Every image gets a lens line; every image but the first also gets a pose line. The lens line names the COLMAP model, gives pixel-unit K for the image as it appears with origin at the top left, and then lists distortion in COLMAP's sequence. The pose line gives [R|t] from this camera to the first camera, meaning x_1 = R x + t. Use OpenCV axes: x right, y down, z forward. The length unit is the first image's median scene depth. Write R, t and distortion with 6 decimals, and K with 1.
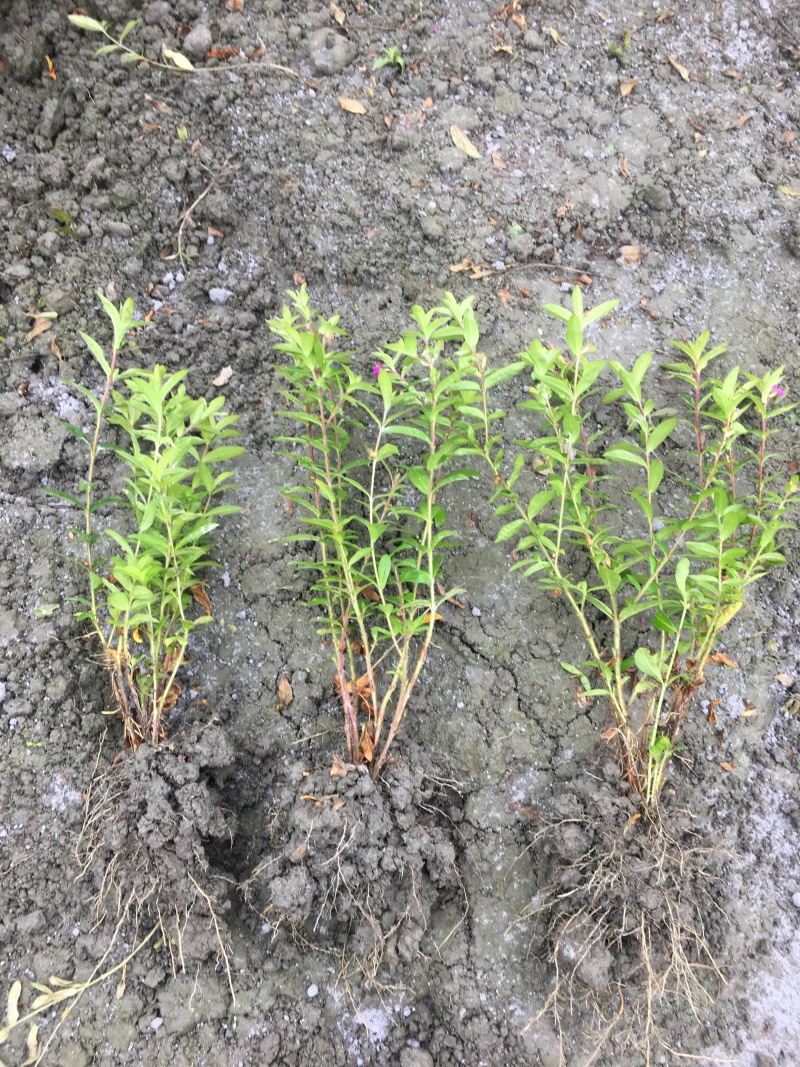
lens RADIAL K [[893.2, 0, 400.0], [0, 893.2, 533.5], [0, 0, 1]] dist [0.029679, -0.007848]
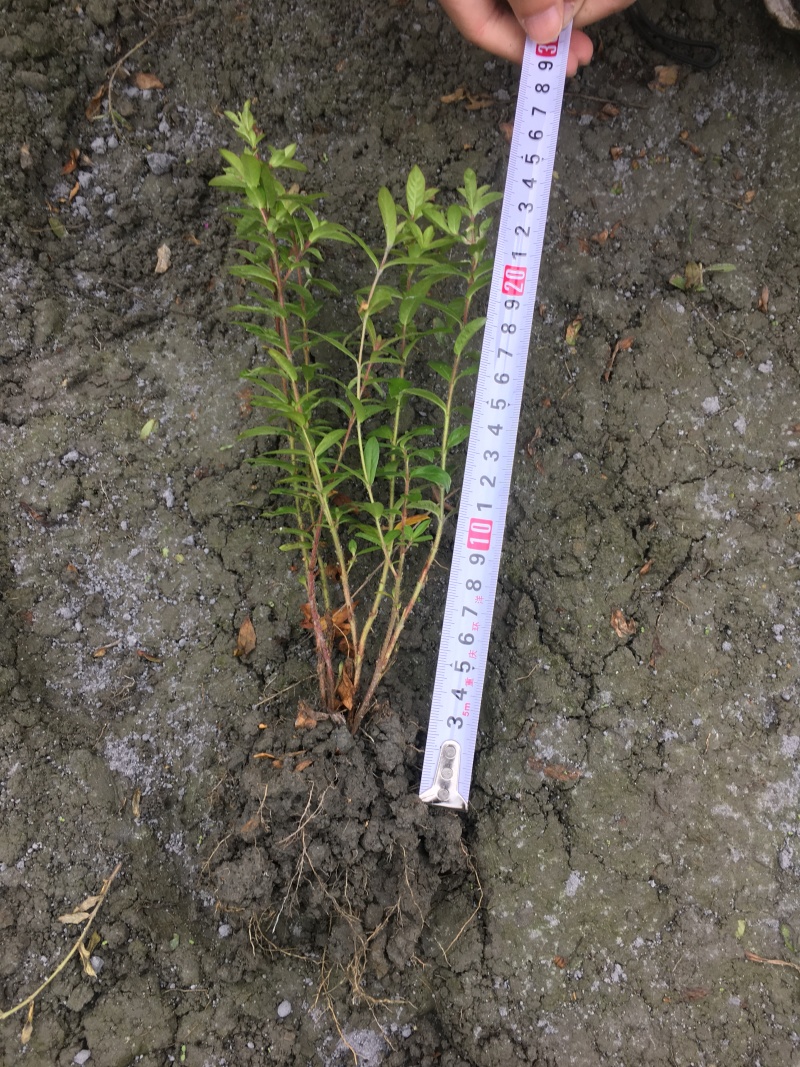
lens RADIAL K [[907.1, 0, 414.9], [0, 907.1, 533.9], [0, 0, 1]] dist [0.008524, 0.013929]
pose [[0.999652, -0.025278, 0.007536, 0.019880], [0.025210, 0.999641, 0.009087, 0.092452], [-0.007763, -0.008894, 0.999930, 0.213839]]
